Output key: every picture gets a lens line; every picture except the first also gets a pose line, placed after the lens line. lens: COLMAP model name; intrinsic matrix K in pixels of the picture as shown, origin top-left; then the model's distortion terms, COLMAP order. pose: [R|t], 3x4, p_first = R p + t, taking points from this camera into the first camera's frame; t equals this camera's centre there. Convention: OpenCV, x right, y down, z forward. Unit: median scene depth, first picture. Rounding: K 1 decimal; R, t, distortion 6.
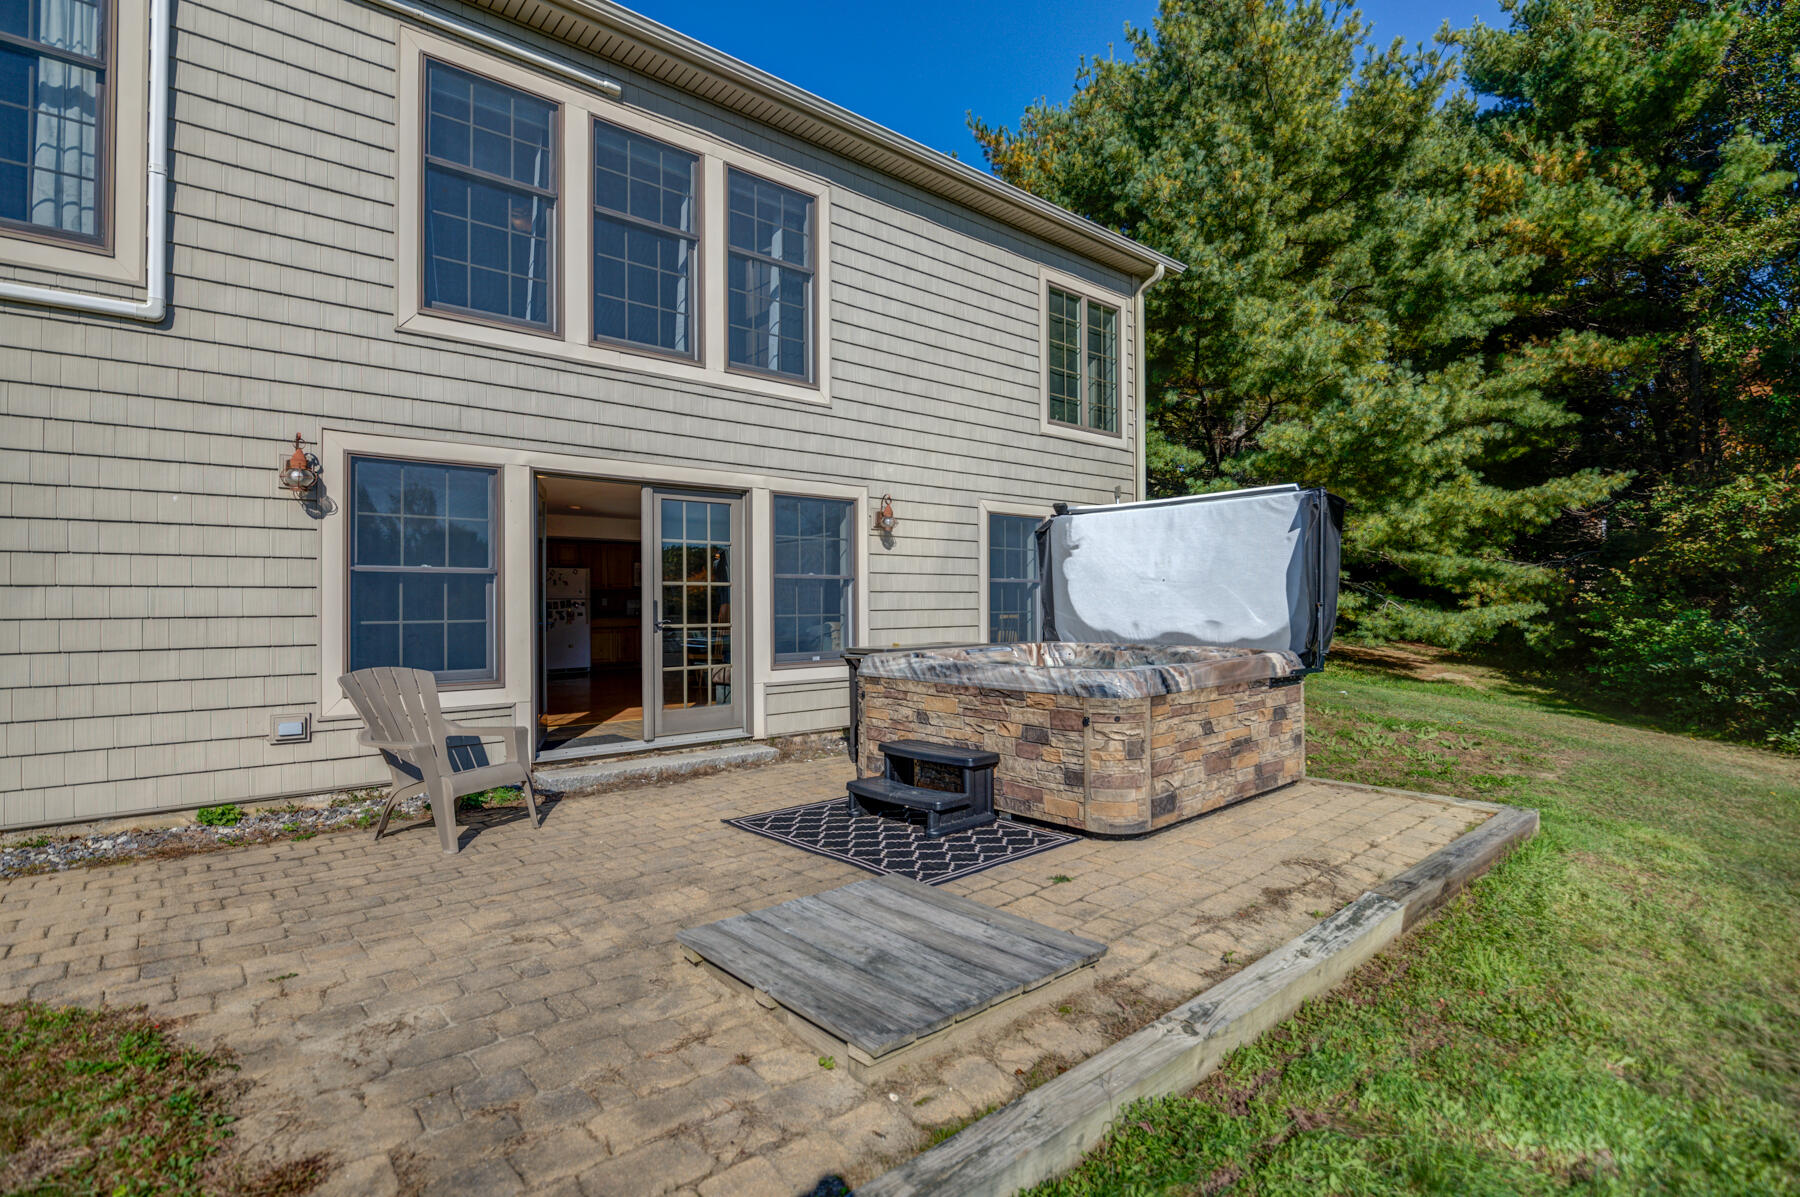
lens RADIAL K [[877.3, 0, 909.6], [0, 877.3, 595.9], [0, 0, 1]] dist [-0.003688, -0.001188]
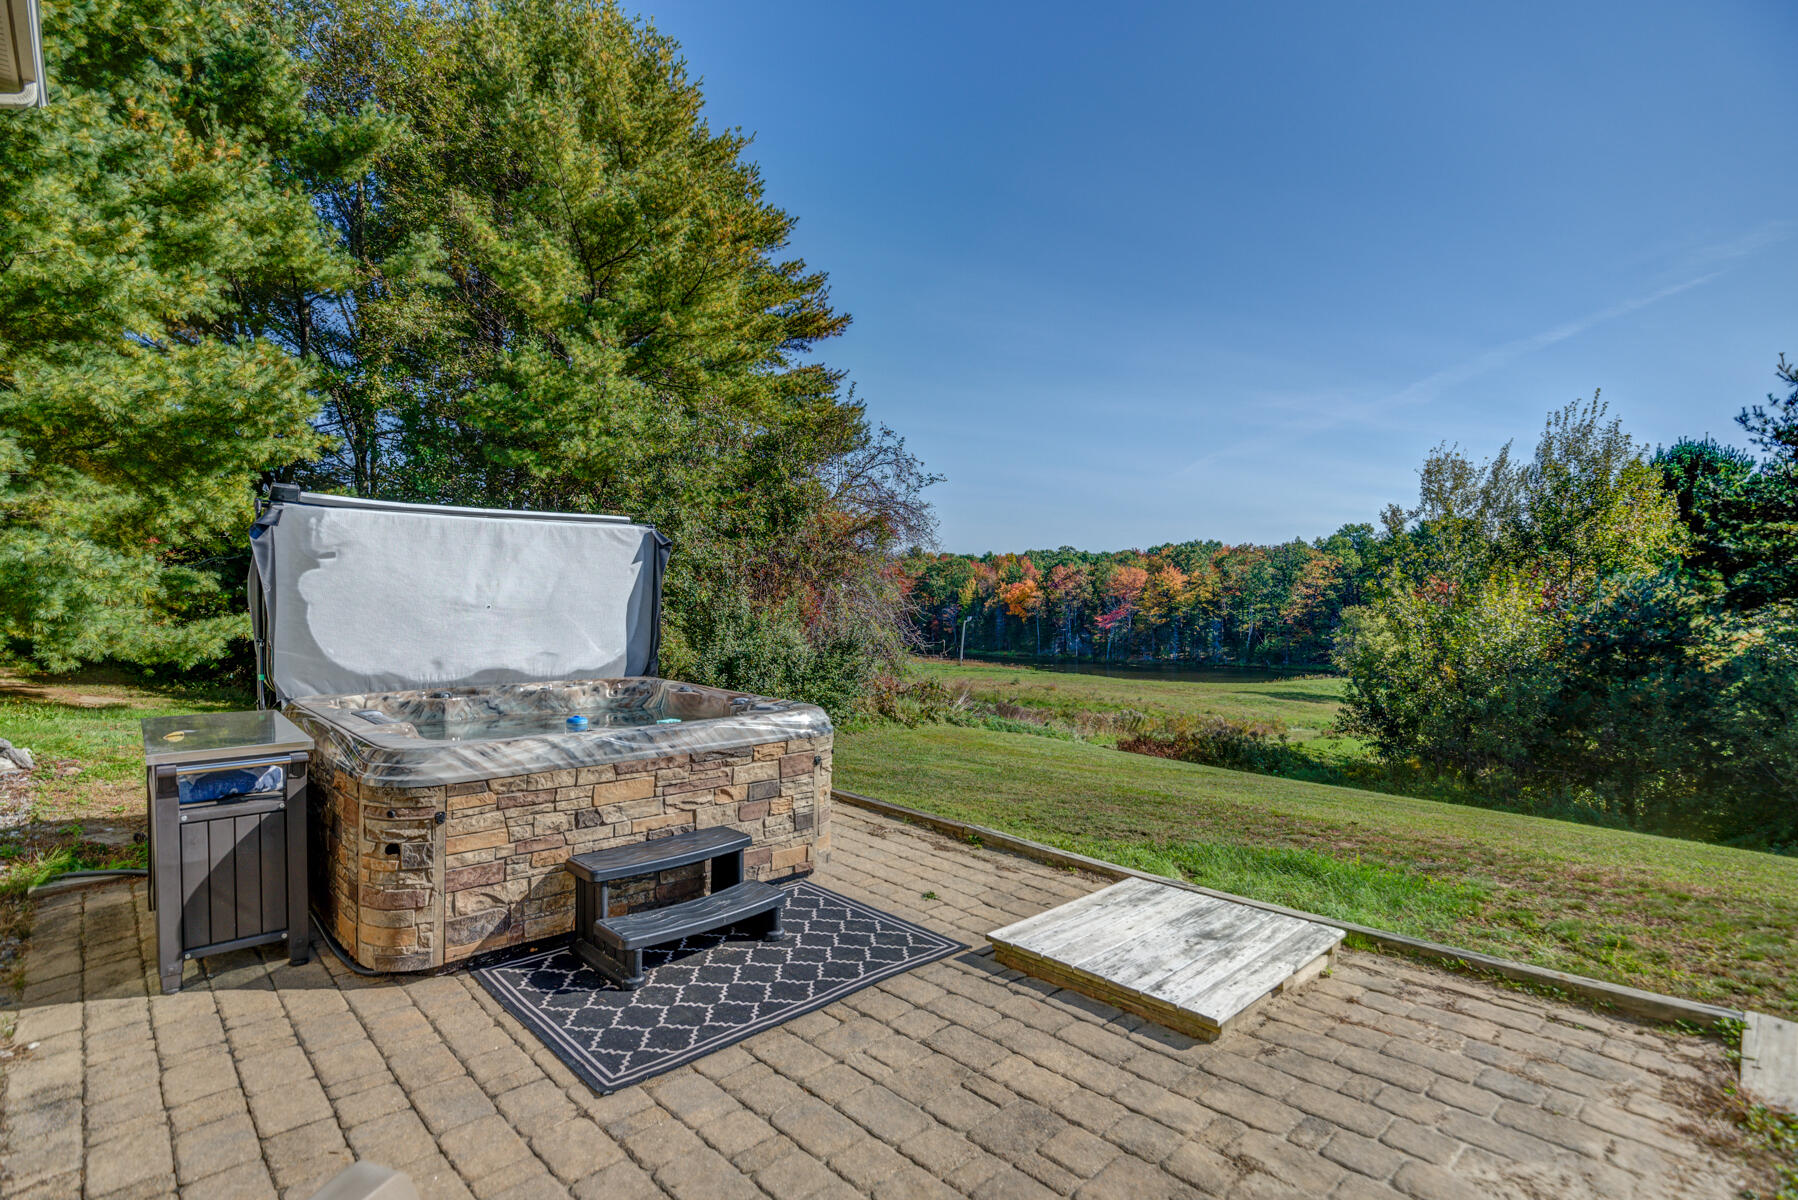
lens RADIAL K [[876.3, 0, 908.7], [0, 876.3, 603.0], [0, 0, 1]] dist [-0.003688, -0.001188]
pose [[-0.028721, 0.001494, 0.999586, -0.675928], [-0.014501, 0.999893, -0.001911, -0.032073], [-0.999482, -0.014550, -0.028696, 0.771018]]
